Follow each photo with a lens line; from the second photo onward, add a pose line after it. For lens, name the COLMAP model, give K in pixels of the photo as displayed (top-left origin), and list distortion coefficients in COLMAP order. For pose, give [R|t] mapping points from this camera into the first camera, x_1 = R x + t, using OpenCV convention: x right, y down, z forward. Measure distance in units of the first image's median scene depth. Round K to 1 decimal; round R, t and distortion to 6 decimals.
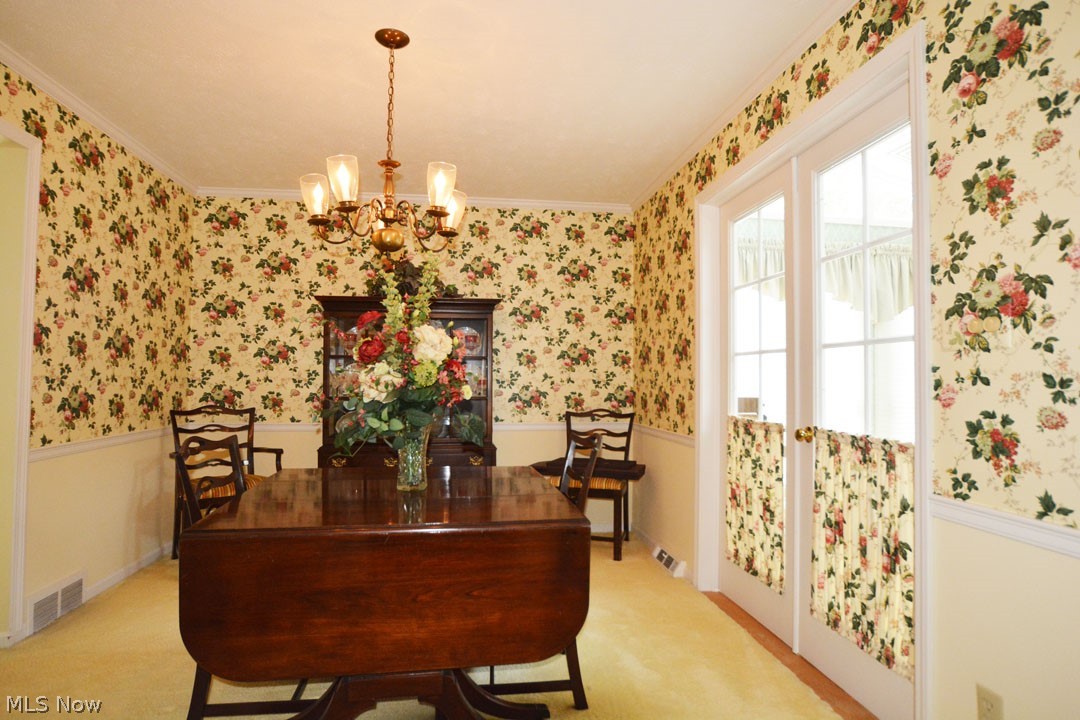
lens RADIAL K [[604.5, 0, 541.8], [0, 604.5, 359.7], [0, 0, 1]] dist [0.001929, 0.000010]
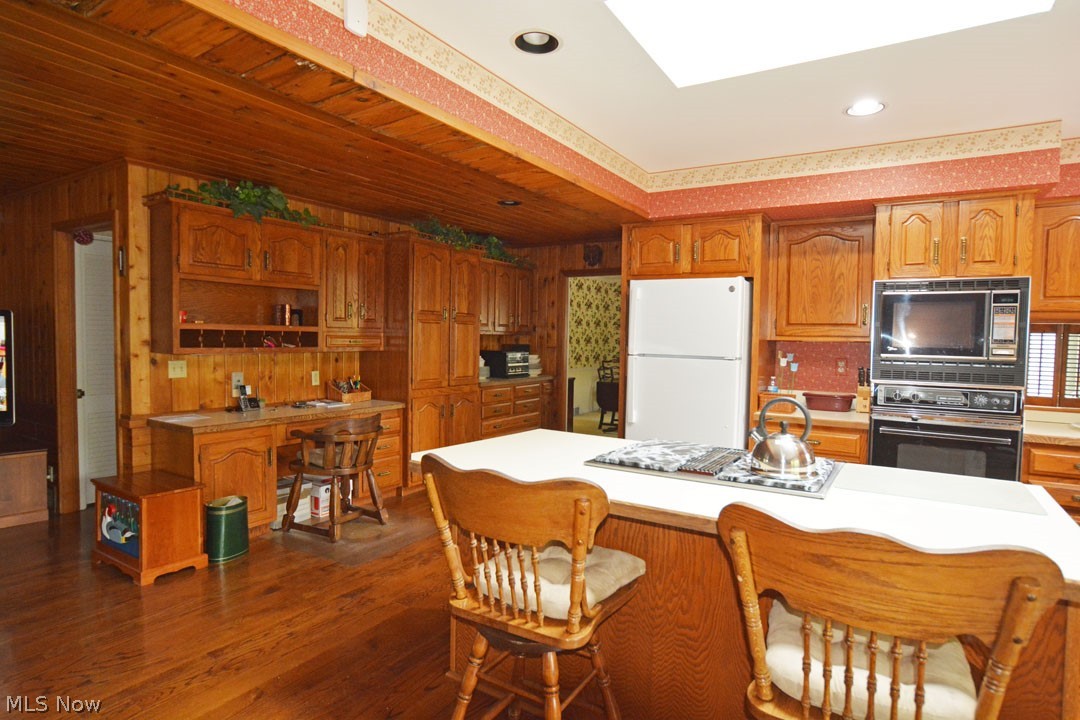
lens RADIAL K [[587.0, 0, 540.6], [0, 587.0, 361.8], [0, 0, 1]] dist [-0.047746, 0.022673]
pose [[0.767939, 0.033459, -0.639649, 0.873893], [0.010122, 0.997876, 0.064348, -0.086350], [0.640443, -0.055890, 0.765969, -1.227210]]
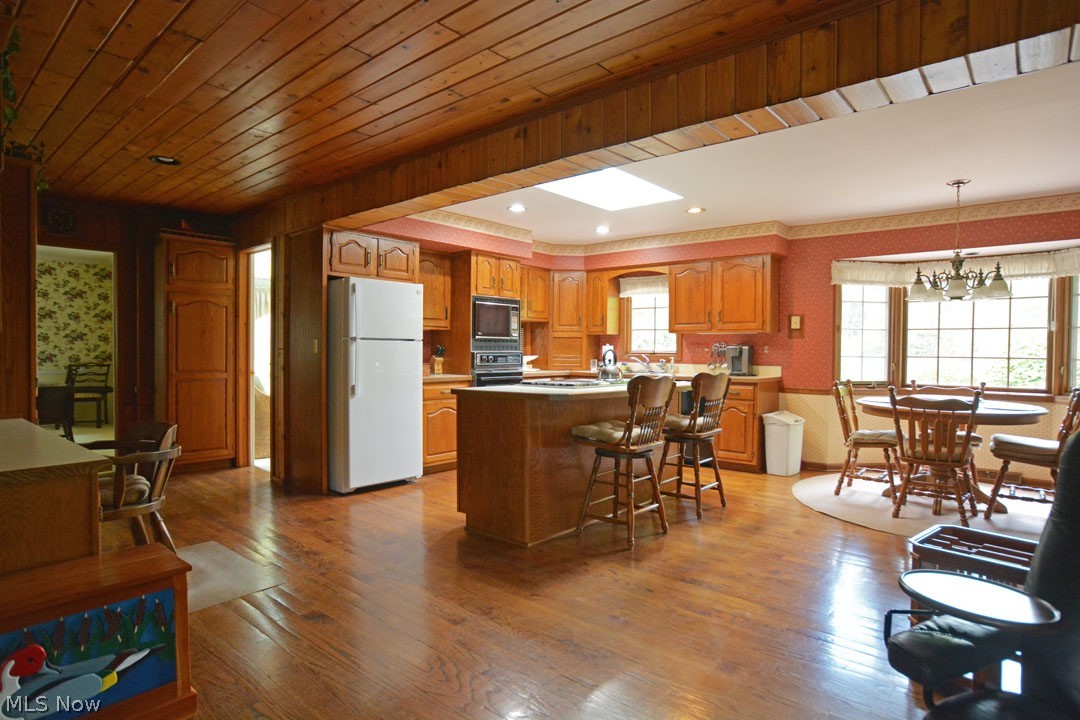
lens RADIAL K [[587.0, 0, 547.5], [0, 587.0, 358.1], [0, 0, 1]] dist [-0.047746, 0.022673]
pose [[0.747543, -0.014028, 0.664065, -0.038205], [-0.023068, 0.998626, 0.047063, -0.061075], [-0.663813, -0.050500, 0.746192, -1.494135]]
